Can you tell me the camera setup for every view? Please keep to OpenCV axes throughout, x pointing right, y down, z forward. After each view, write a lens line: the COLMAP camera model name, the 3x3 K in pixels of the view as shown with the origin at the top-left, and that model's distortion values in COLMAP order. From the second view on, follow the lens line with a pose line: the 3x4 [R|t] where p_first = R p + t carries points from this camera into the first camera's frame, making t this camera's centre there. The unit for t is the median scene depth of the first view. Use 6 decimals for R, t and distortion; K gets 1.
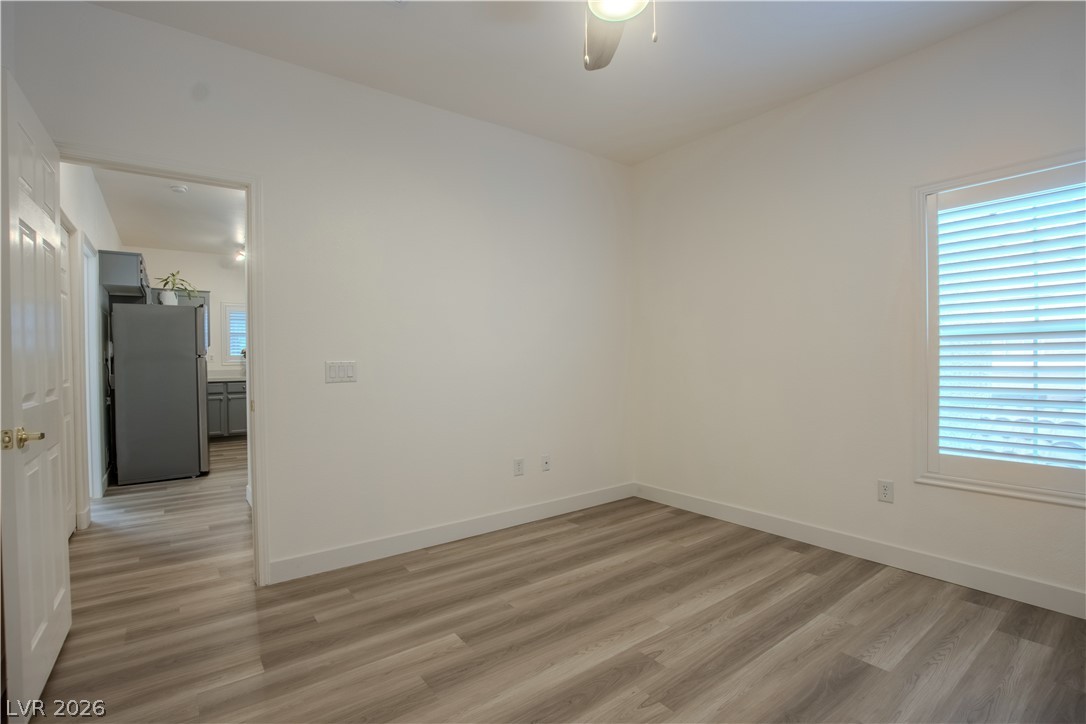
lens RADIAL K [[506.7, 0, 549.5], [0, 506.7, 361.3], [0, 0, 1]] dist [-0.034693, 0.003964]
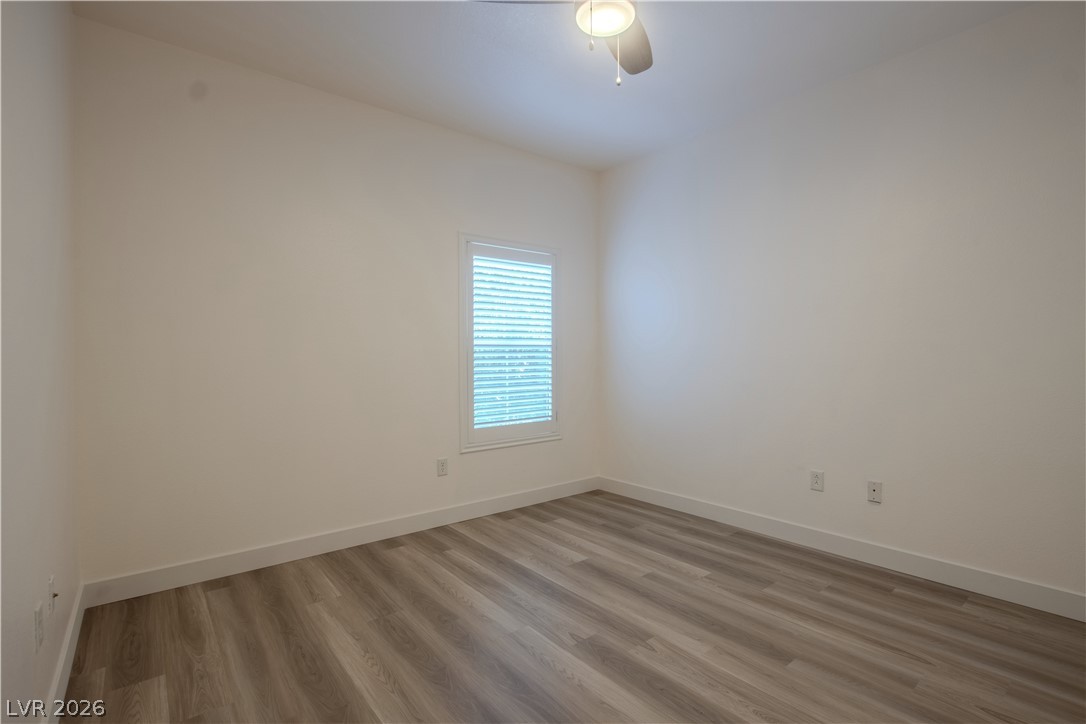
lens RADIAL K [[506.7, 0, 552.3], [0, 506.7, 359.0], [0, 0, 1]] dist [-0.034693, 0.003964]
pose [[-0.036213, 0.004767, 0.999333, -0.656972], [0.013298, 0.999902, -0.004288, -0.000452], [-0.999256, 0.013134, -0.036273, 0.835659]]
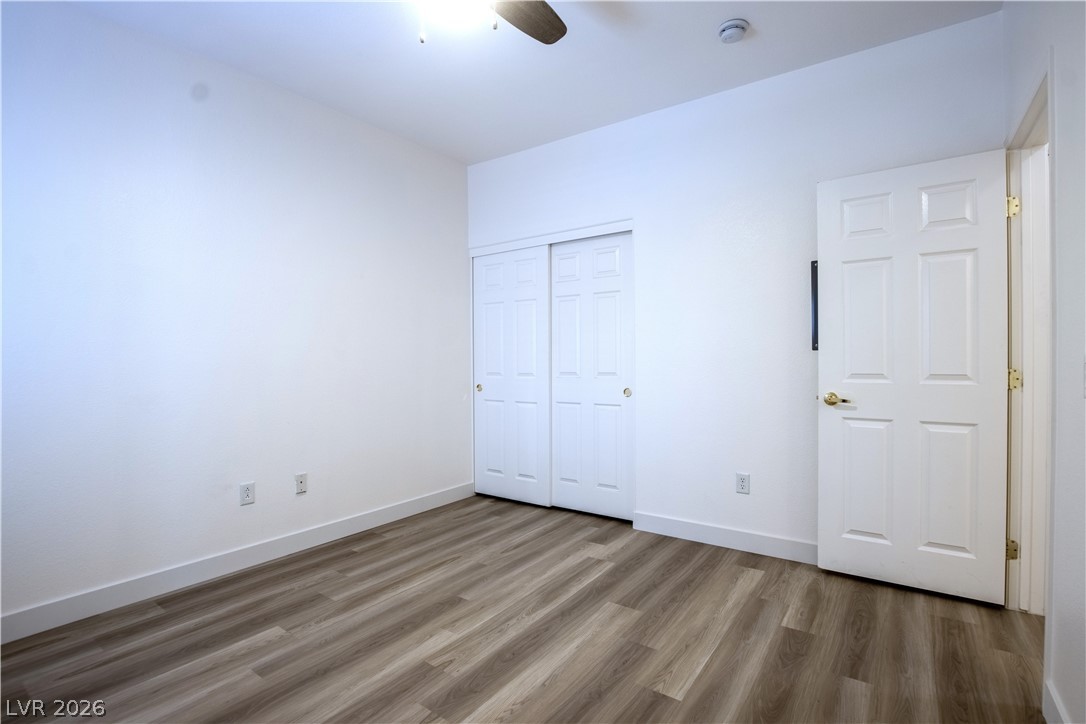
lens RADIAL K [[506.7, 0, 544.4], [0, 506.7, 365.2], [0, 0, 1]] dist [-0.034693, 0.003964]
pose [[-0.957235, 0.025554, -0.288179, 0.193299], [0.018265, 0.999442, 0.027957, -0.011589], [0.288733, 0.021498, -0.957168, 1.409292]]
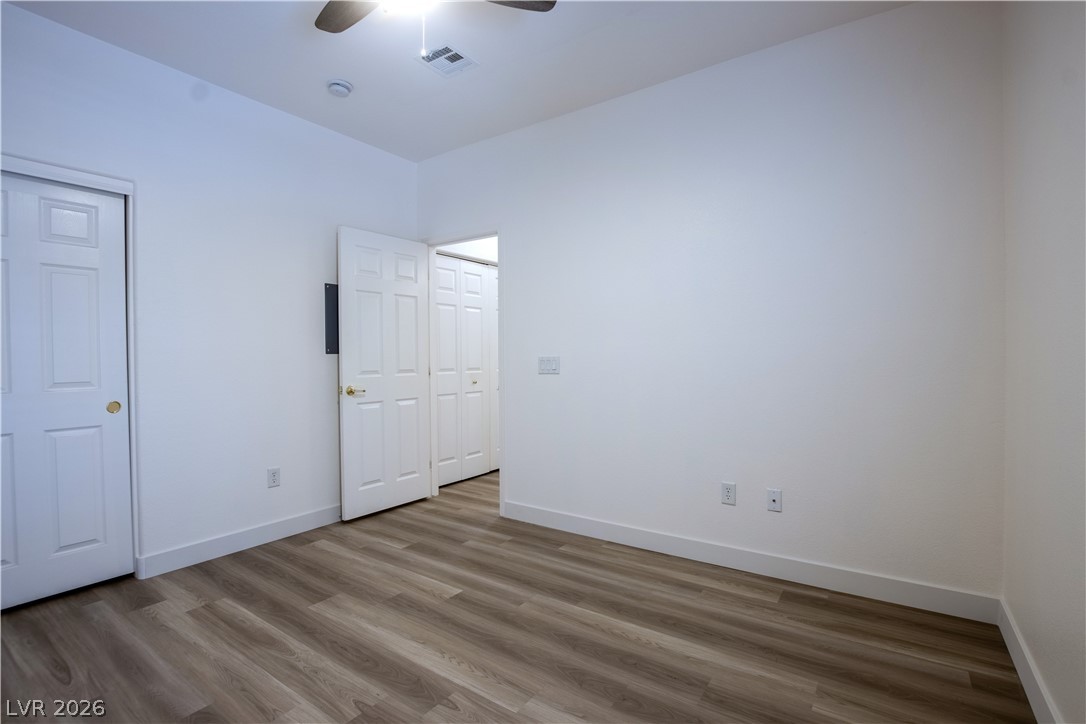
lens RADIAL K [[507.5, 0, 549.6], [0, 507.5, 353.0], [0, 0, 1]] dist [-0.033752, 0.002583]
pose [[0.310003, 0.005139, -0.950722, 0.828330], [-0.003137, 0.999985, 0.004382, -0.015120], [0.950730, 0.001624, 0.310015, 0.693419]]
